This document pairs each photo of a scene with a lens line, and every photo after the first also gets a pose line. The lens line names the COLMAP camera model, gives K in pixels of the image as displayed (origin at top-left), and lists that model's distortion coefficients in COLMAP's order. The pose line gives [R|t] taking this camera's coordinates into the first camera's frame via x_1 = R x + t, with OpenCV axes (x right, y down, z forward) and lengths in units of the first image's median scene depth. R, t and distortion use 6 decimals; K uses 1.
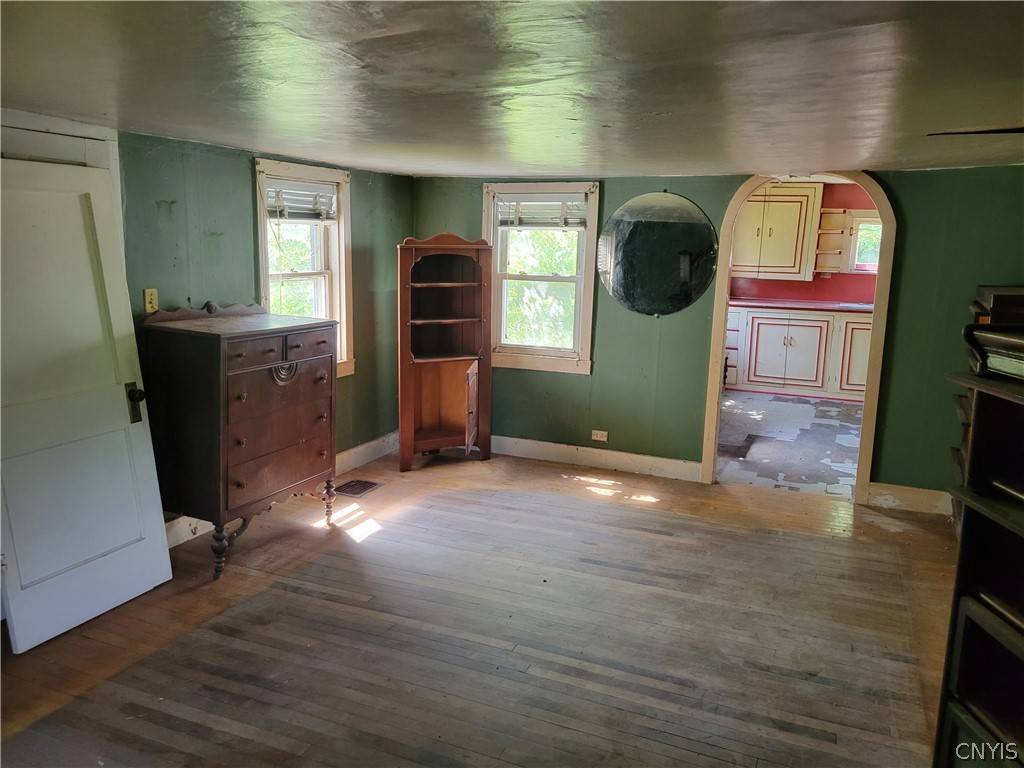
lens RADIAL K [[767.7, 0, 512.0], [0, 767.7, 384.0], [0, 0, 1]] dist [0.002928, -0.033516]
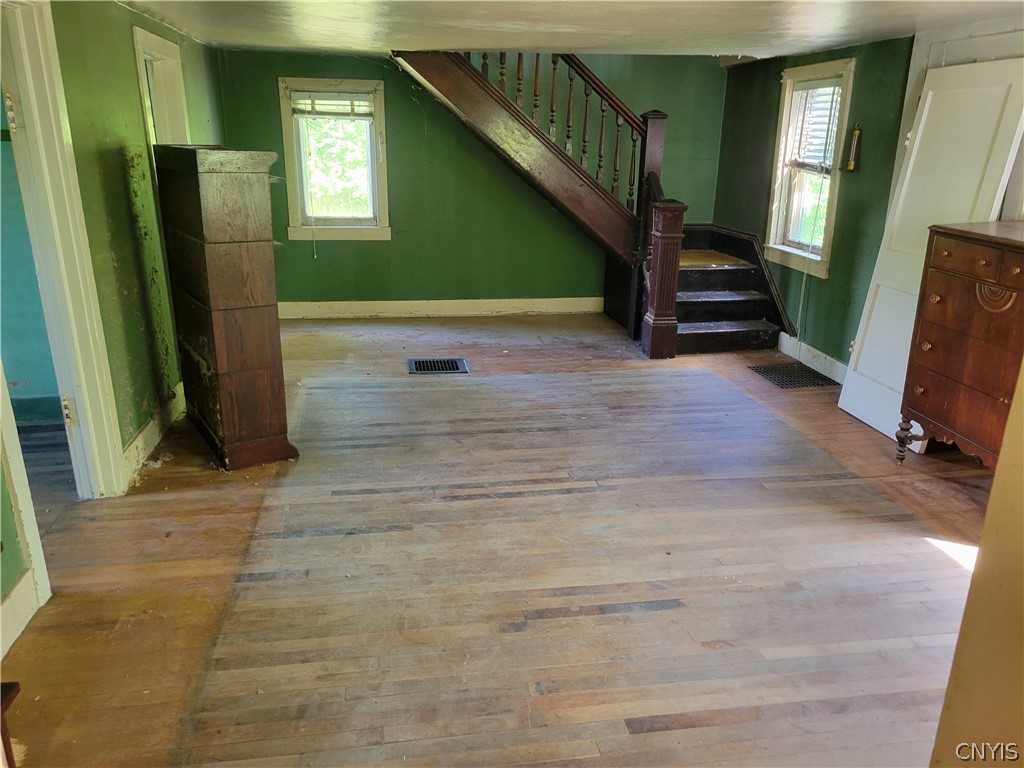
lens RADIAL K [[767.7, 0, 512.0], [0, 767.7, 384.0], [0, 0, 1]] dist [0.002928, -0.033516]
pose [[-0.841989, 0.141601, -0.520581, 0.662221], [-0.122508, 0.889549, 0.440108, -0.268766], [0.525402, 0.434341, -0.731642, 1.645495]]
